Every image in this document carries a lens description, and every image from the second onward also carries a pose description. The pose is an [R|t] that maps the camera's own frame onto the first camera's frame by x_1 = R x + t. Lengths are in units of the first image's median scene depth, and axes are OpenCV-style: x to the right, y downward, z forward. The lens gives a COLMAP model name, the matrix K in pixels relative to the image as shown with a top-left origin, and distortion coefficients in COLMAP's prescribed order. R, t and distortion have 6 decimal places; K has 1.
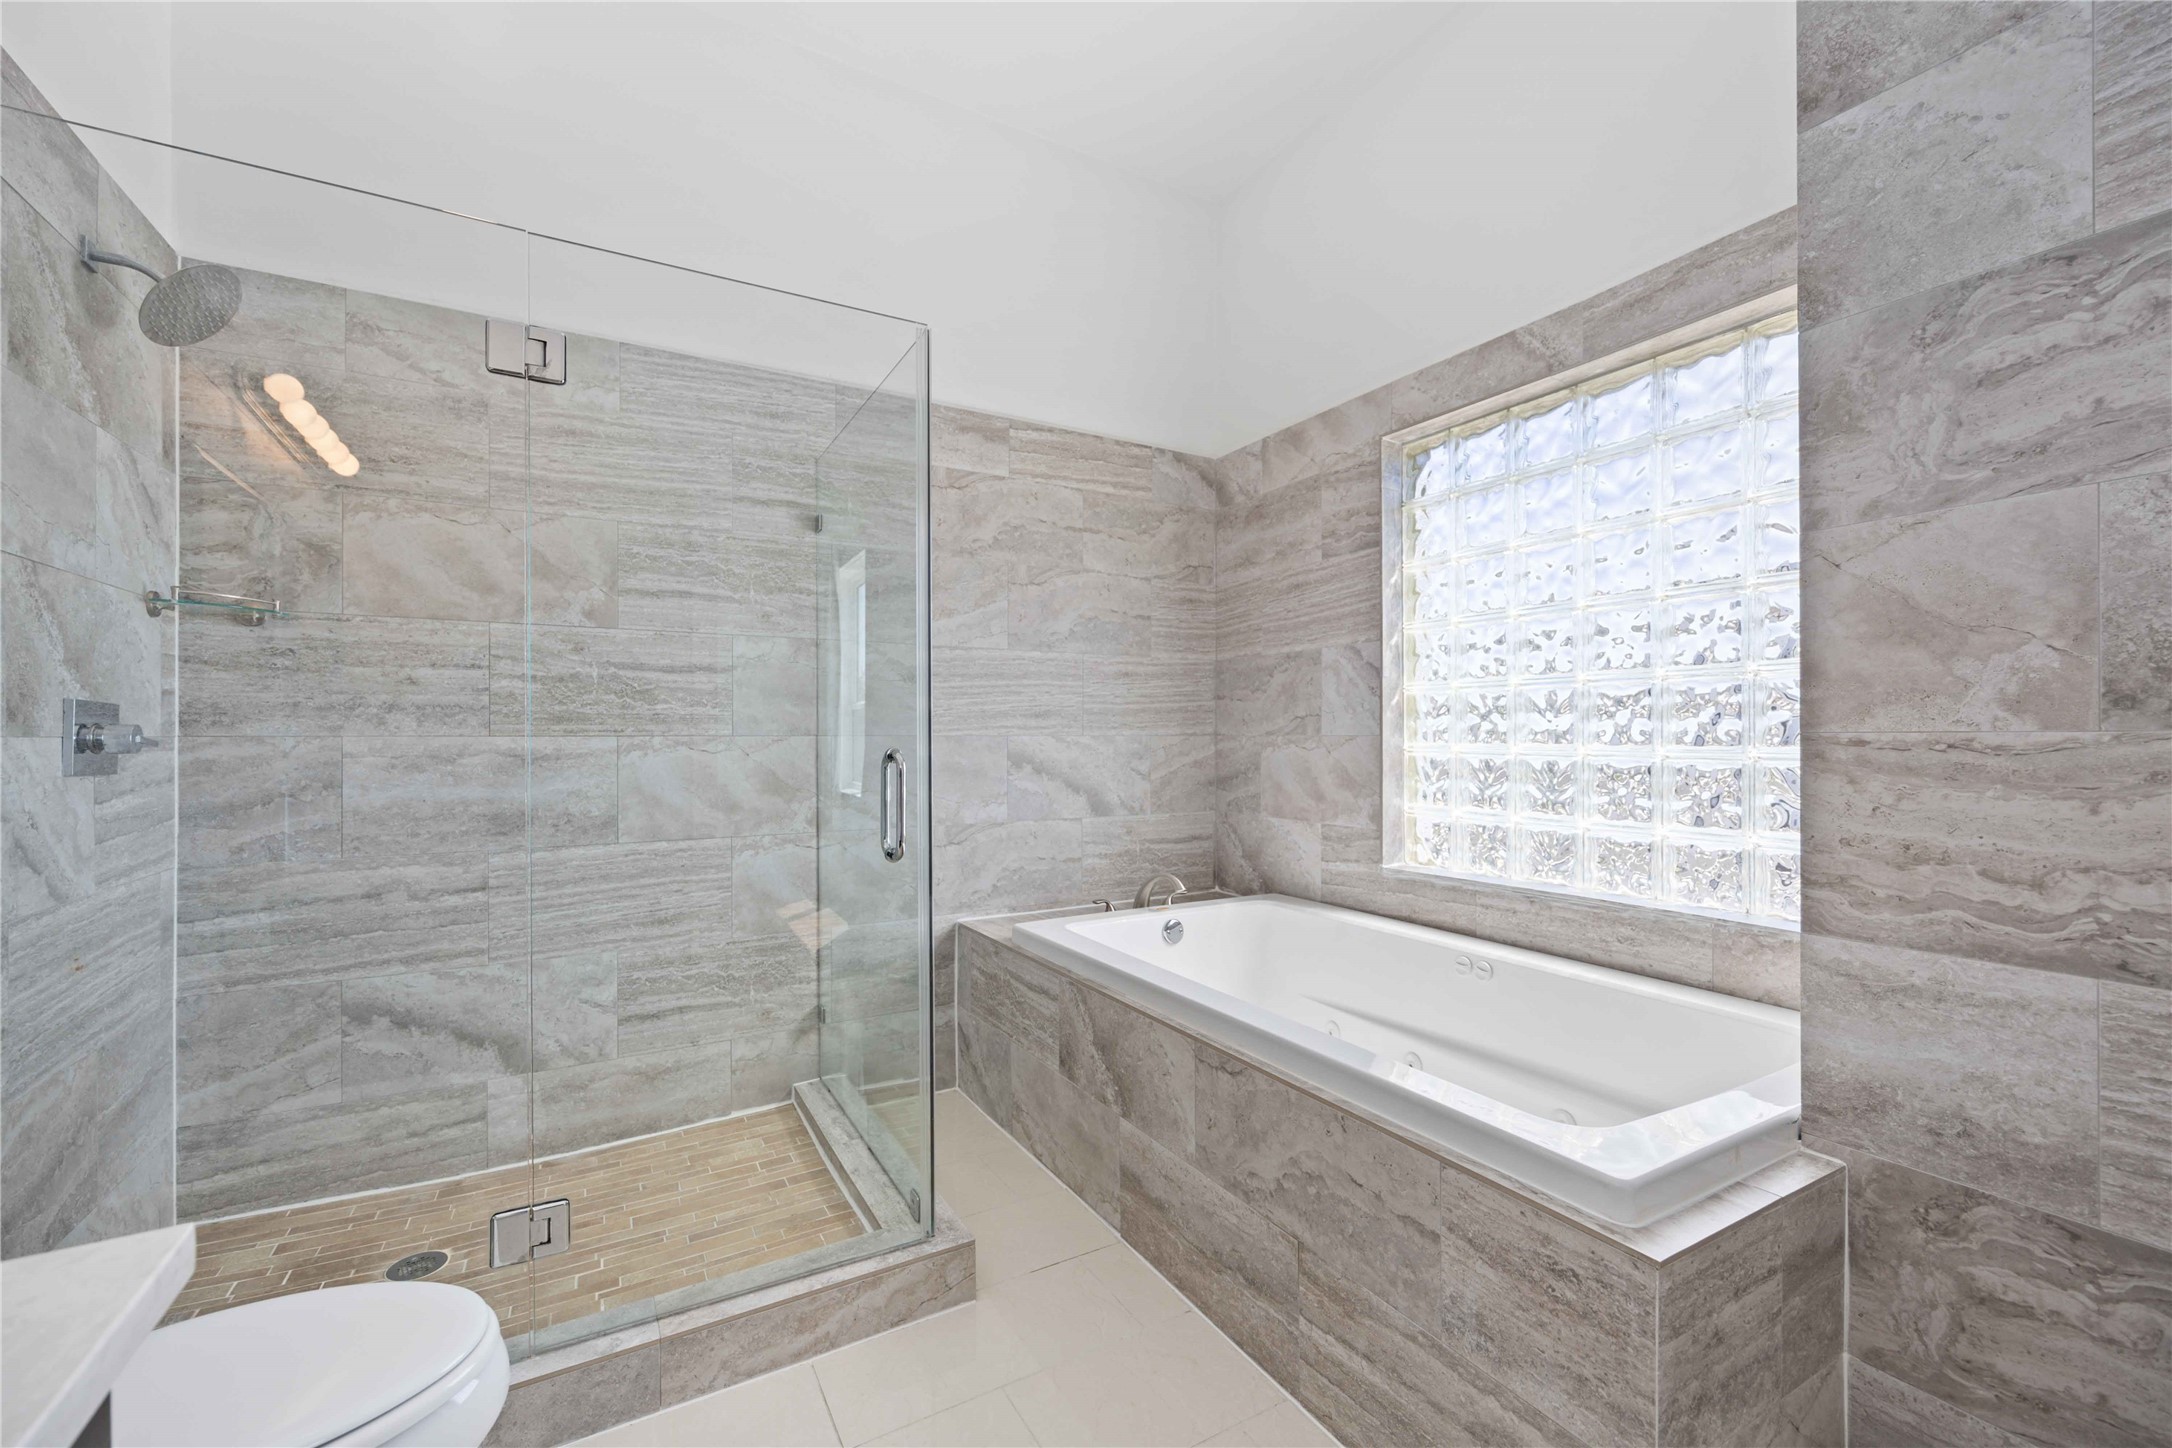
lens RADIAL K [[880.0, 0, 1079.8], [0, 880.0, 737.0], [0, 0, 1]] dist [-0.001454, -0.000623]
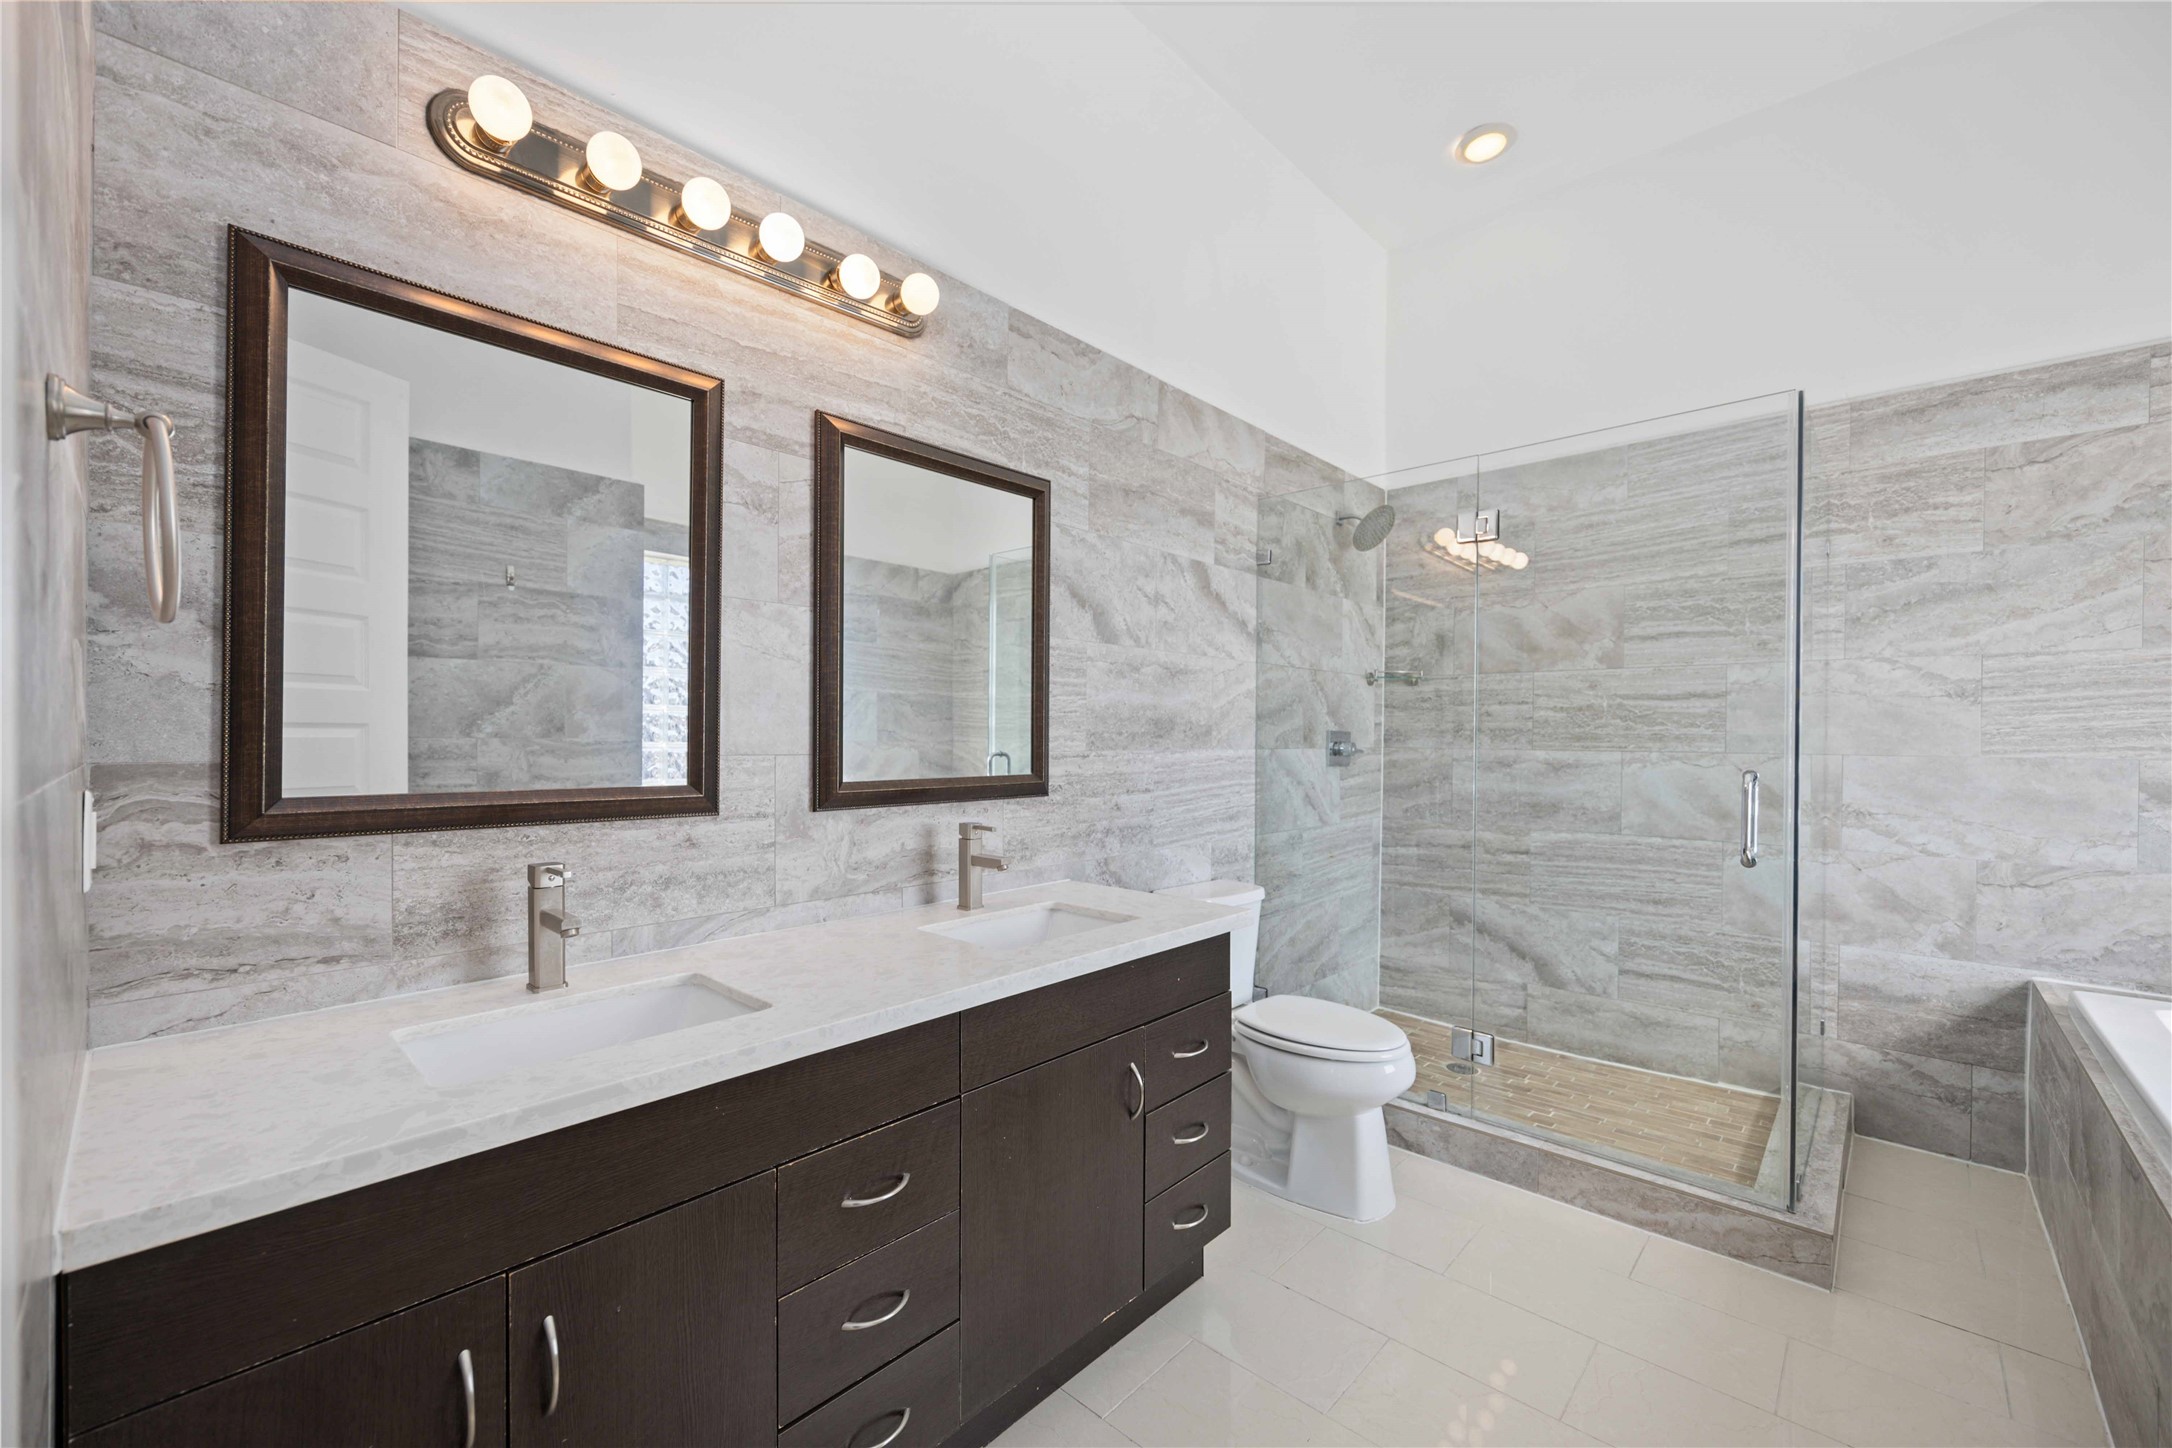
lens RADIAL K [[880.0, 0, 1078.7], [0, 880.0, 736.0], [0, 0, 1]] dist [-0.001454, -0.000623]
pose [[0.292044, 0.006318, -0.956384, 0.515440], [-0.009146, 0.999951, 0.003813, -0.022877], [0.956361, 0.007633, 0.292088, -0.152700]]
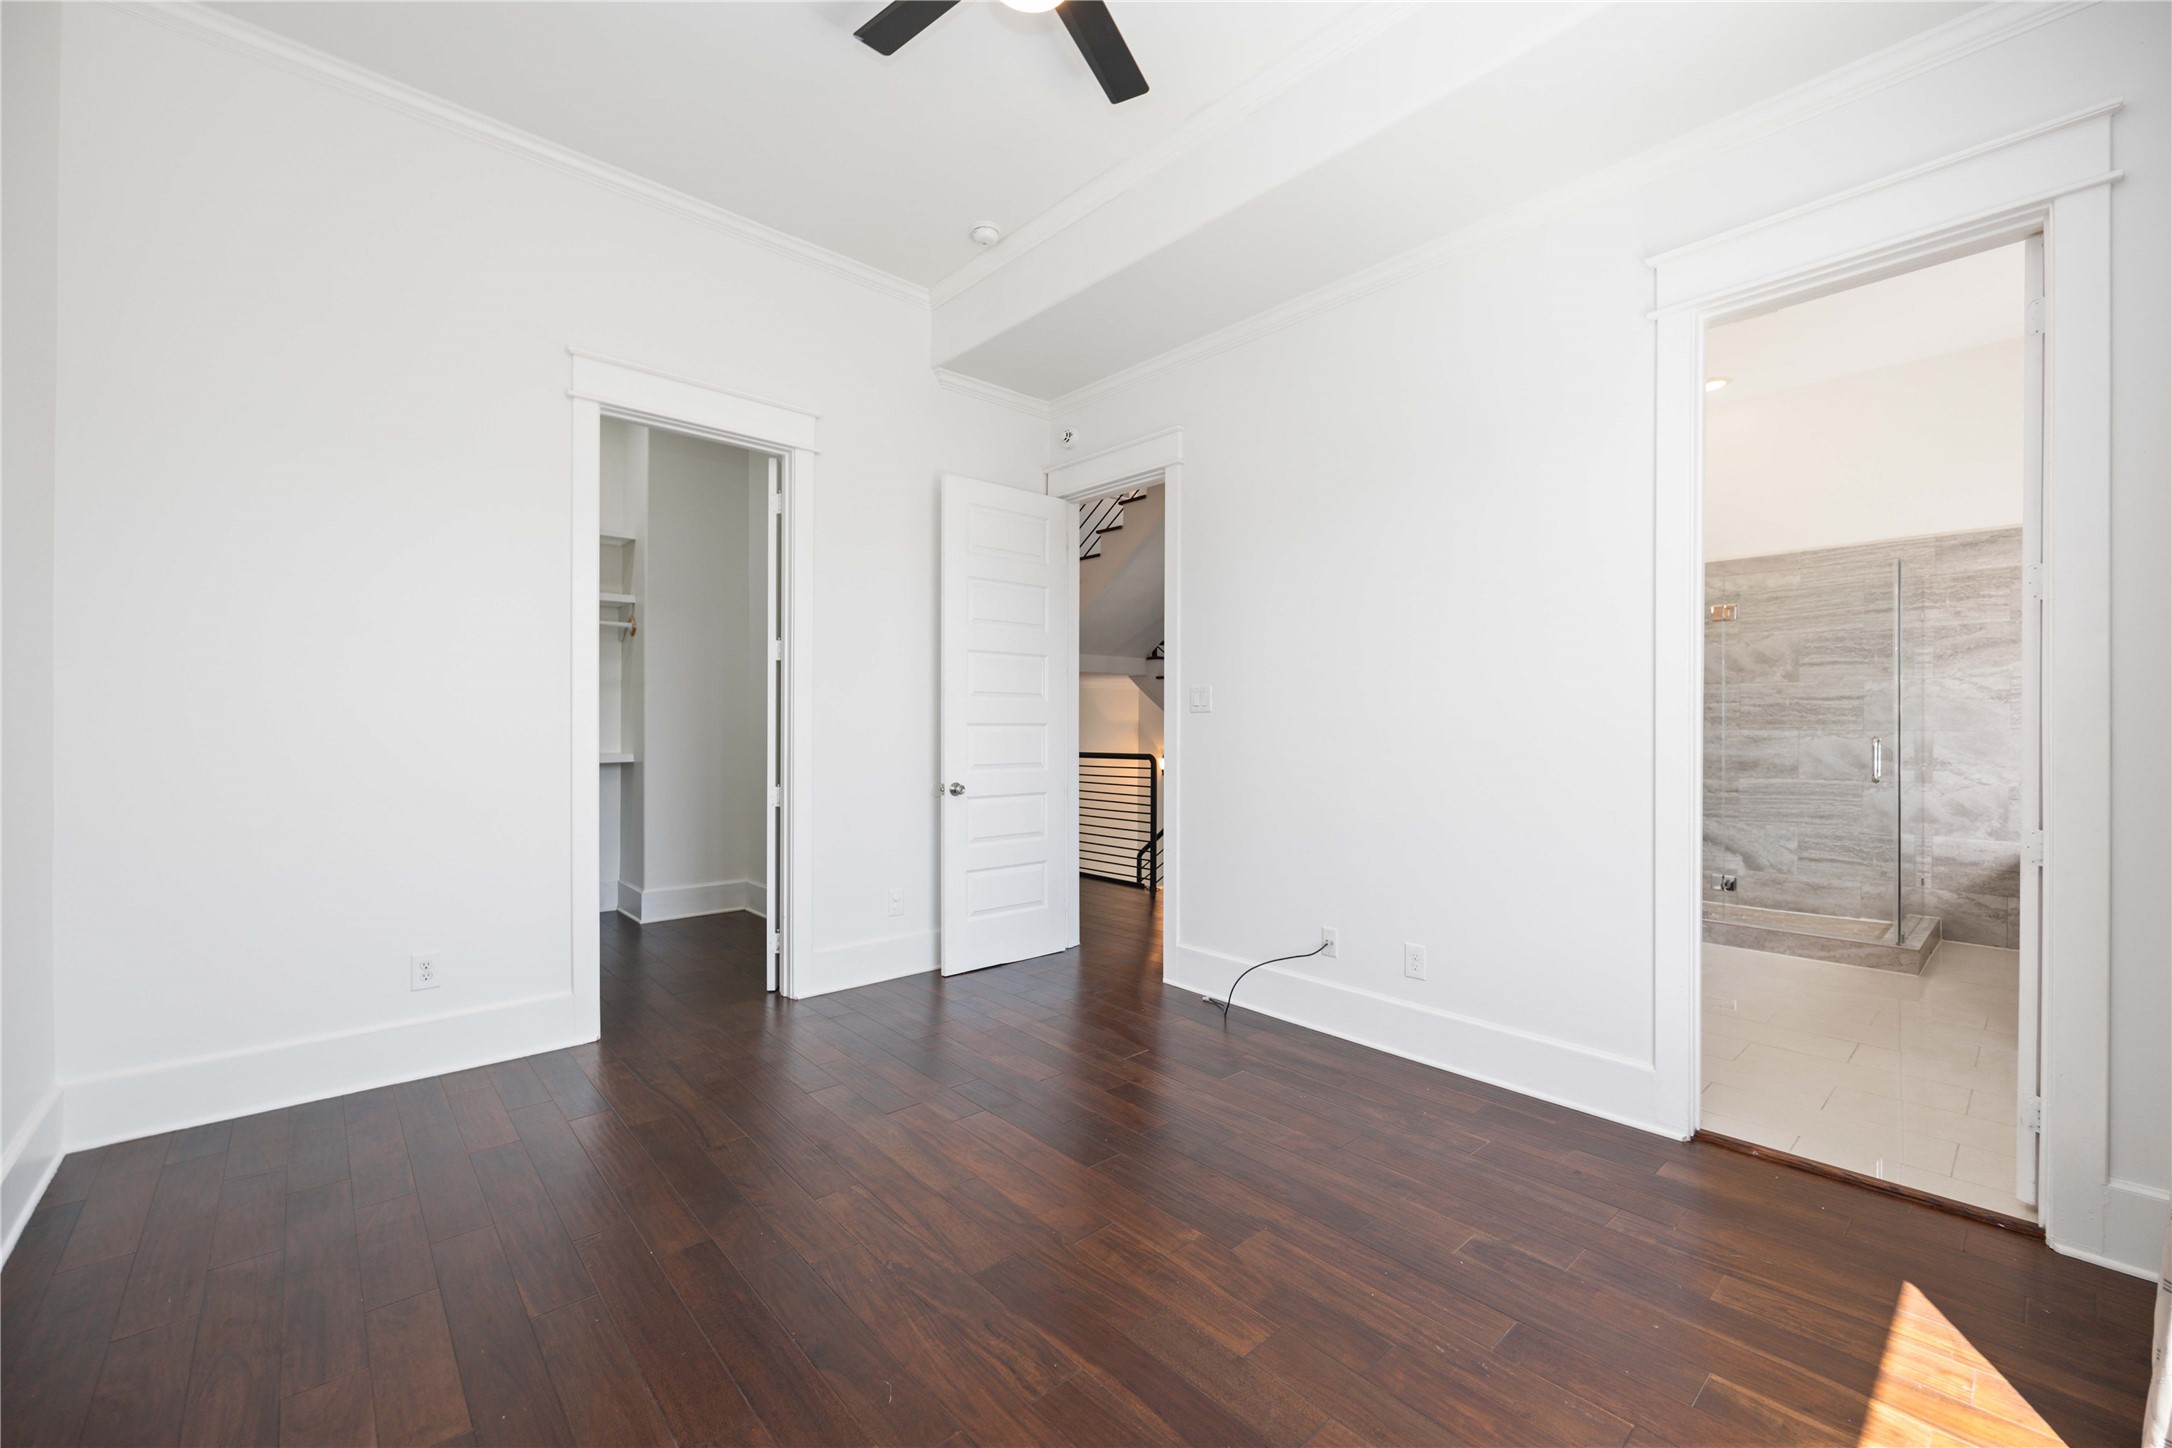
lens RADIAL K [[880.0, 0, 1085.3], [0, 880.0, 718.7], [0, 0, 1]] dist [-0.001454, -0.000623]
pose [[0.204482, -0.008001, -0.978838, 1.378824], [-0.011588, 0.999877, -0.010594, 0.015698], [0.978802, 0.013509, 0.204364, -1.311615]]
